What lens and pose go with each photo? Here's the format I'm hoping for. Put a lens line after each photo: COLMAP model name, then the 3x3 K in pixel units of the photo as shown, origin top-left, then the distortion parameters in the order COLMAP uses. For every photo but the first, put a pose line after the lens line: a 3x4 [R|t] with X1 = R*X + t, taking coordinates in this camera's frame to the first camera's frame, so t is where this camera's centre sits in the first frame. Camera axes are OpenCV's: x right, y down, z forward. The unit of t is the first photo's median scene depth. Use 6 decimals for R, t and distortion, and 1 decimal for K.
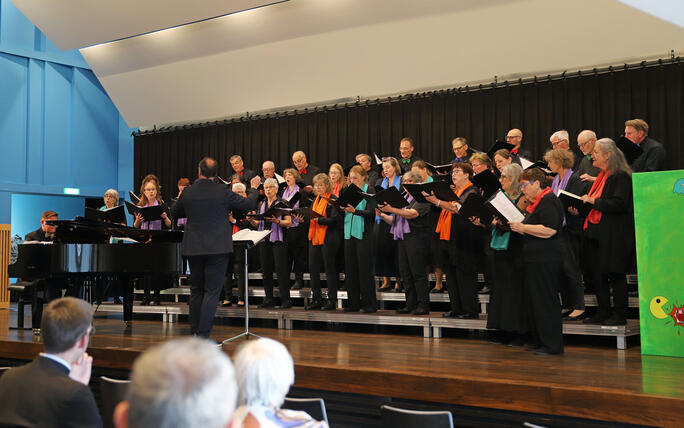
lens RADIAL K [[903.0, 0, 343.4], [0, 903.0, 193.6], [0, 0, 1]] dist [0.036455, 0.035311]
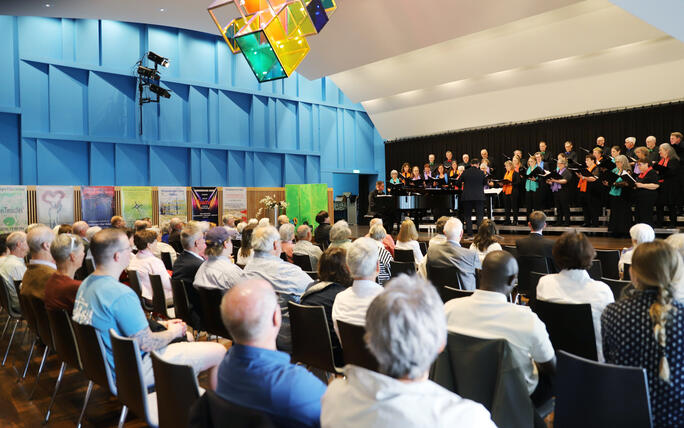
lens RADIAL K [[502.7, 0, 353.4], [0, 502.7, 212.1], [0, 0, 1]] dist [-0.036276, 0.001183]
pose [[0.990600, -0.012231, -0.136239, -0.232183], [0.023964, 0.996109, 0.084815, -0.011809], [0.134672, -0.087282, 0.987039, -0.216589]]
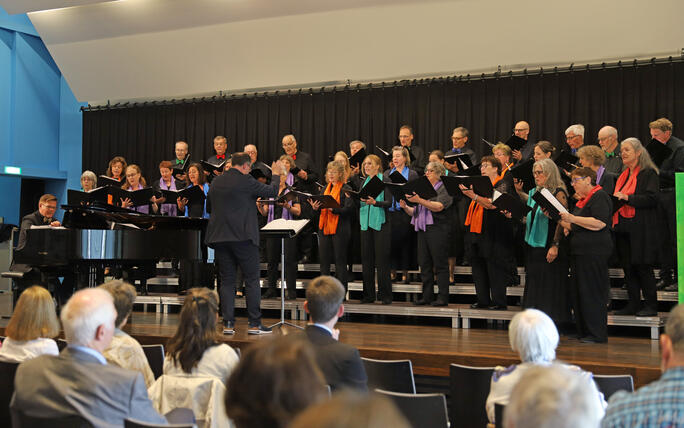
lens RADIAL K [[1043.1, 0, 342.0], [0, 1043.1, 214.0], [0, 0, 1]] dist [0.092953, 0.002168]
pose [[0.992337, 0.020080, 0.121916, -0.155647], [-0.024493, 0.999094, 0.034814, -0.005793], [-0.121107, -0.037533, 0.991930, -0.124644]]
